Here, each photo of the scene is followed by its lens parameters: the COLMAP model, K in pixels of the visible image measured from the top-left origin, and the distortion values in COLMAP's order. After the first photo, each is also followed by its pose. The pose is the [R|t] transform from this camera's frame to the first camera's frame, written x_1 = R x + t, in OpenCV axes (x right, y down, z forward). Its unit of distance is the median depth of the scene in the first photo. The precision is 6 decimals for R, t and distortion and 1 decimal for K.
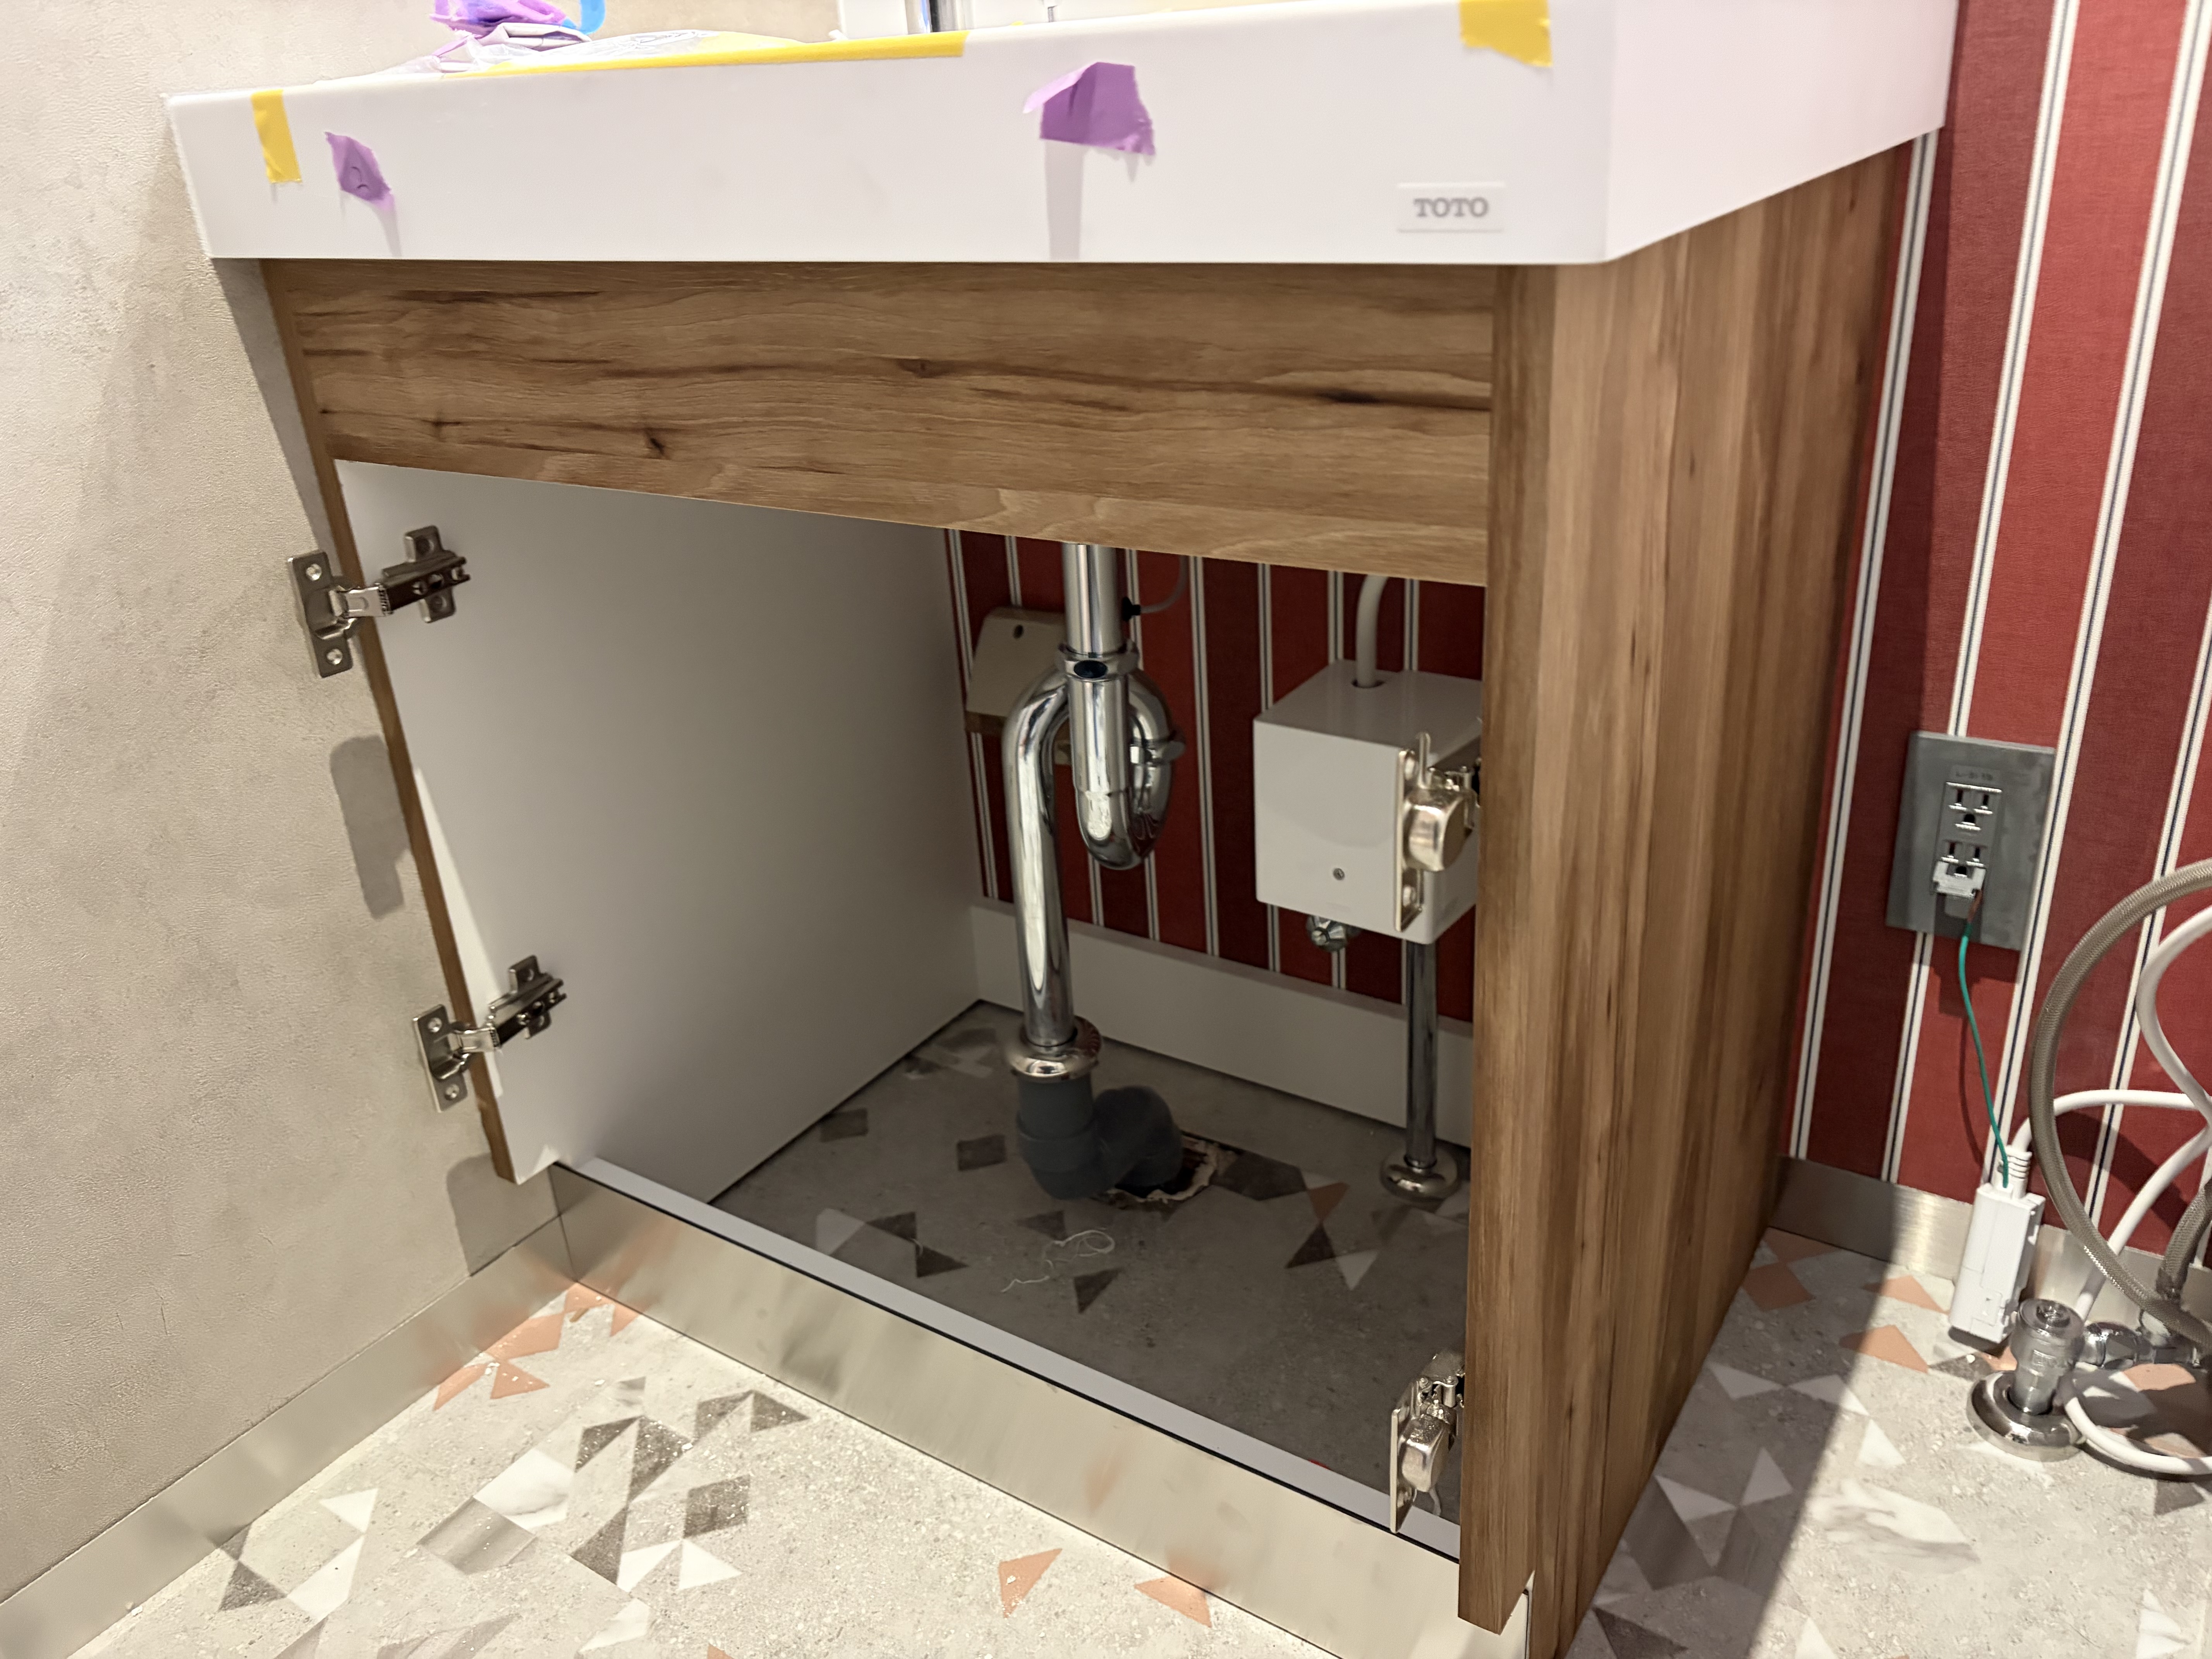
lens RADIAL K [[1709.0, 0, 1088.1], [0, 1709.0, 832.7], [0, 0, 1]] dist [0.031232, -0.038822]
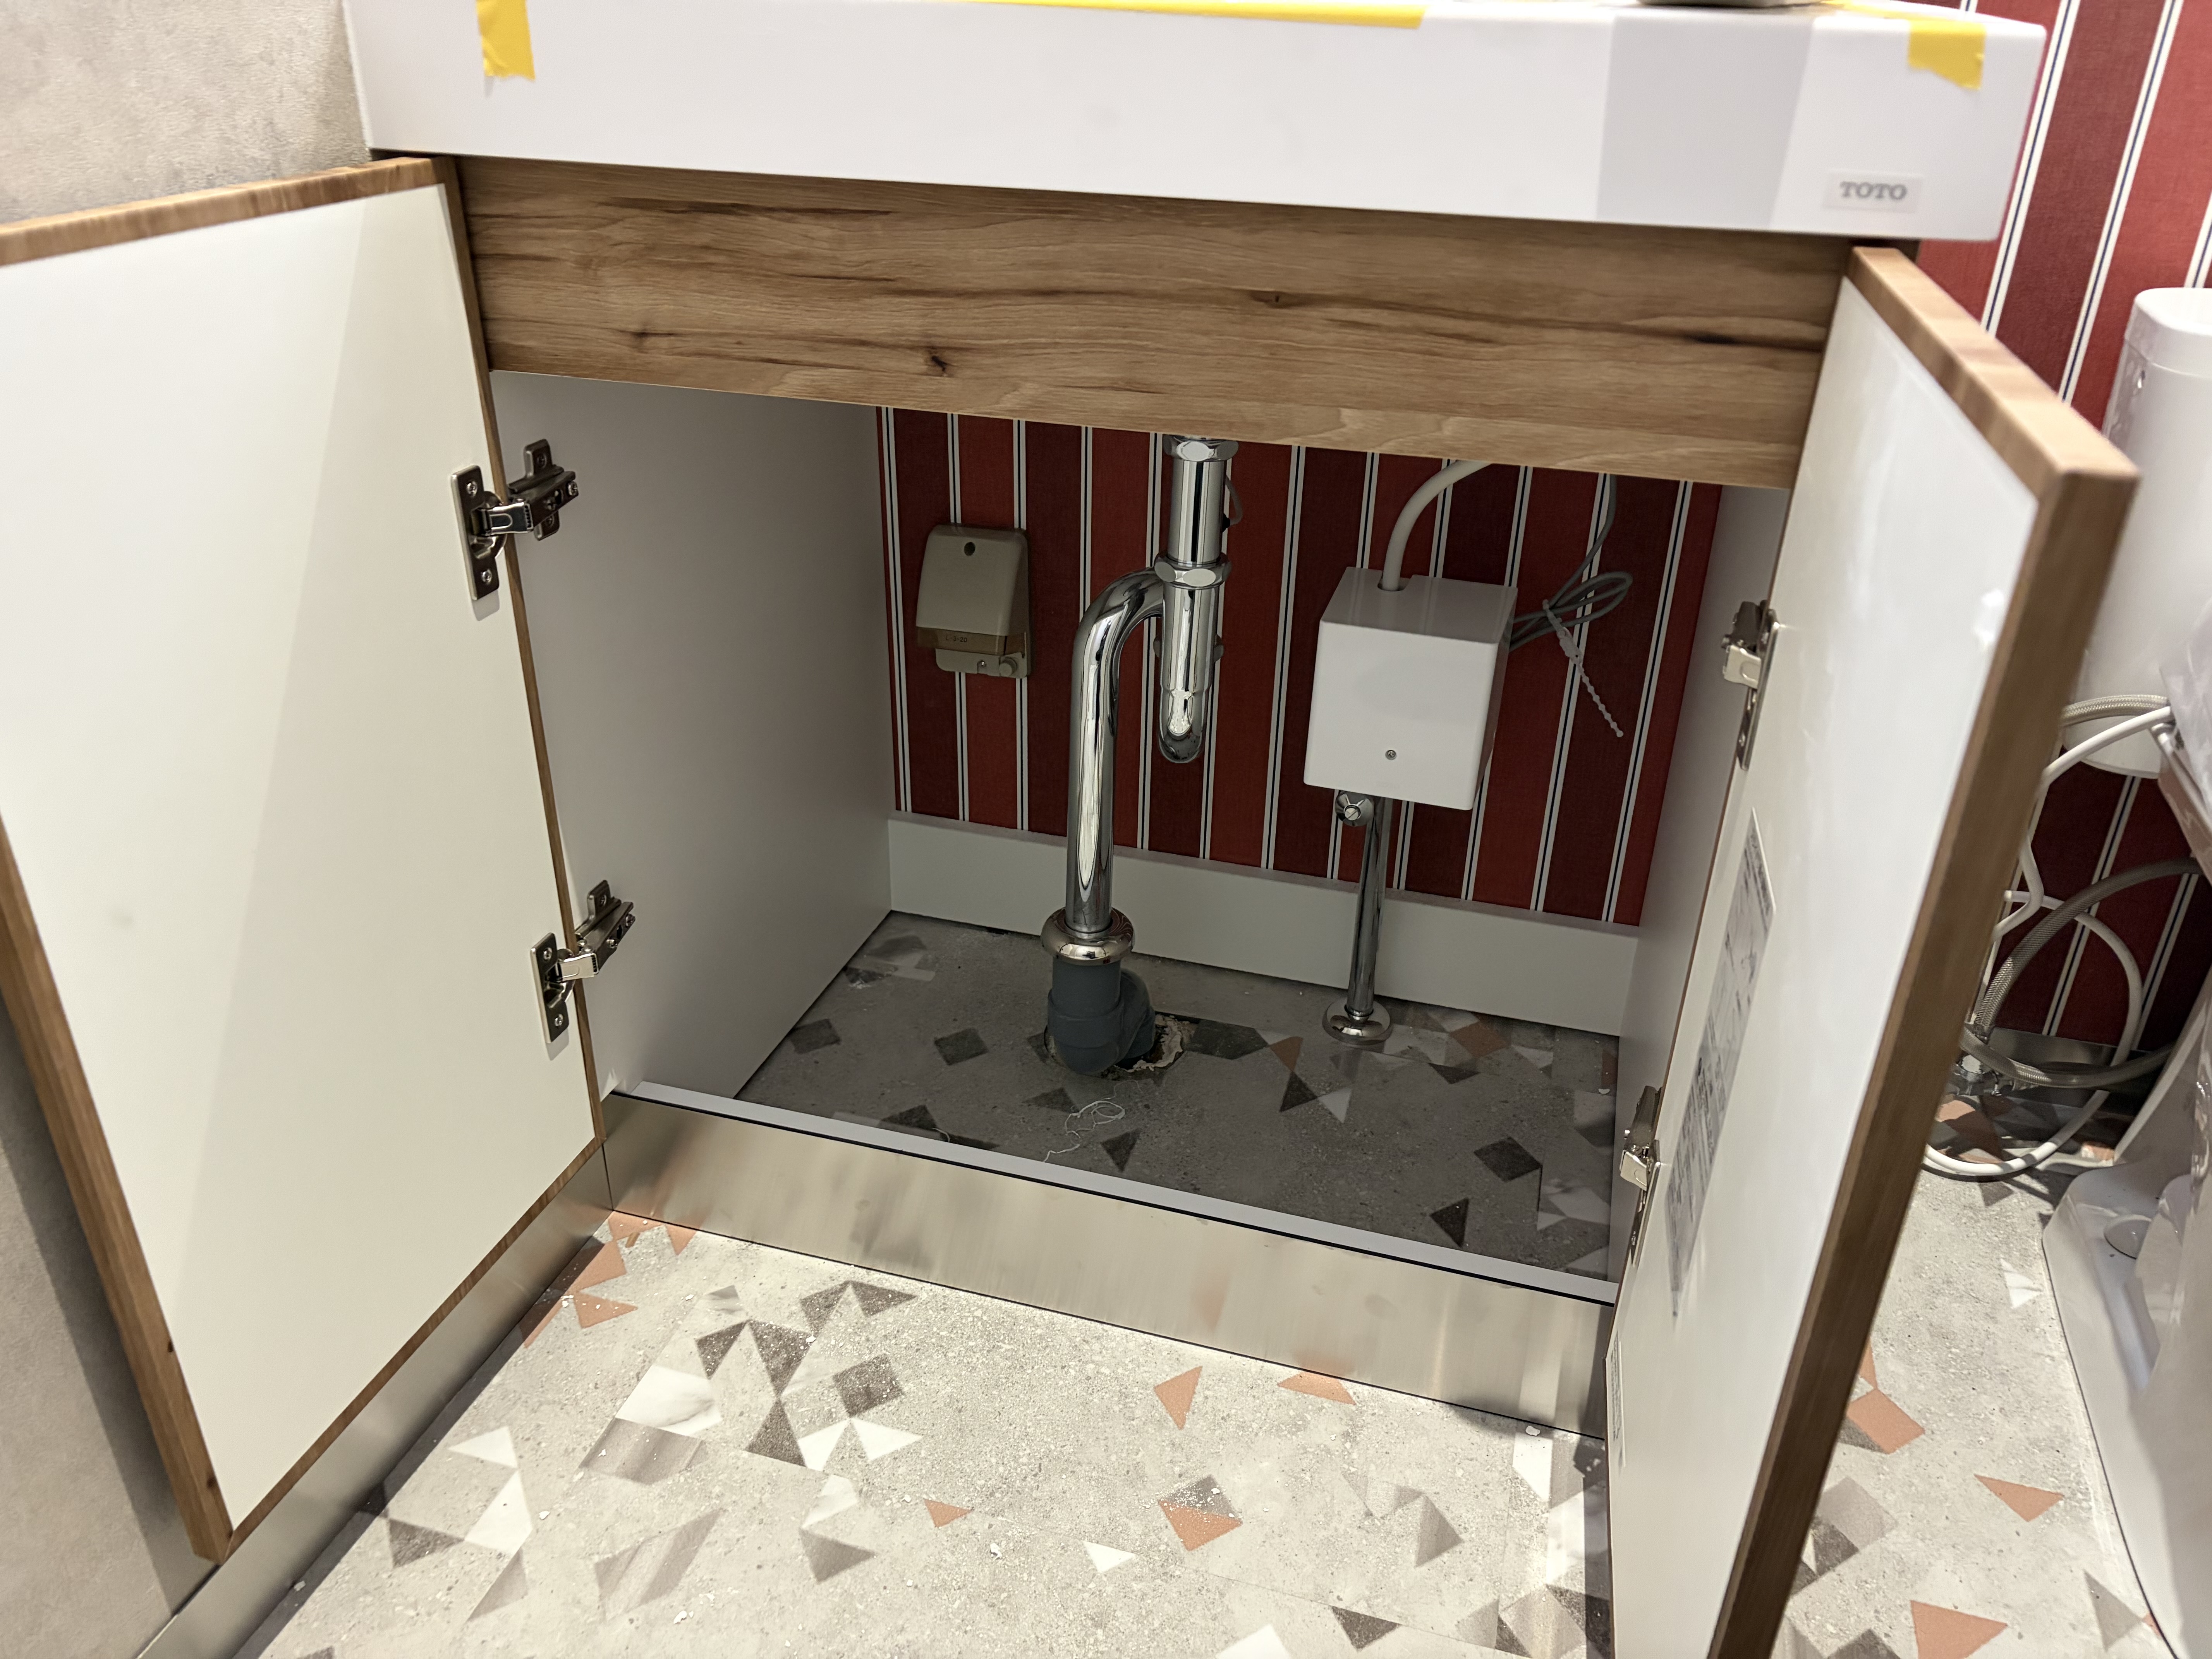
lens RADIAL K [[1709.0, 0, 1105.7], [0, 1709.0, 850.7], [0, 0, 1]] dist [0.031232, -0.038822]
pose [[0.947914, -0.065637, 0.311689, -0.406157], [0.049848, 0.997050, 0.058366, 0.012620], [-0.314600, -0.039789, 0.948390, -0.031278]]
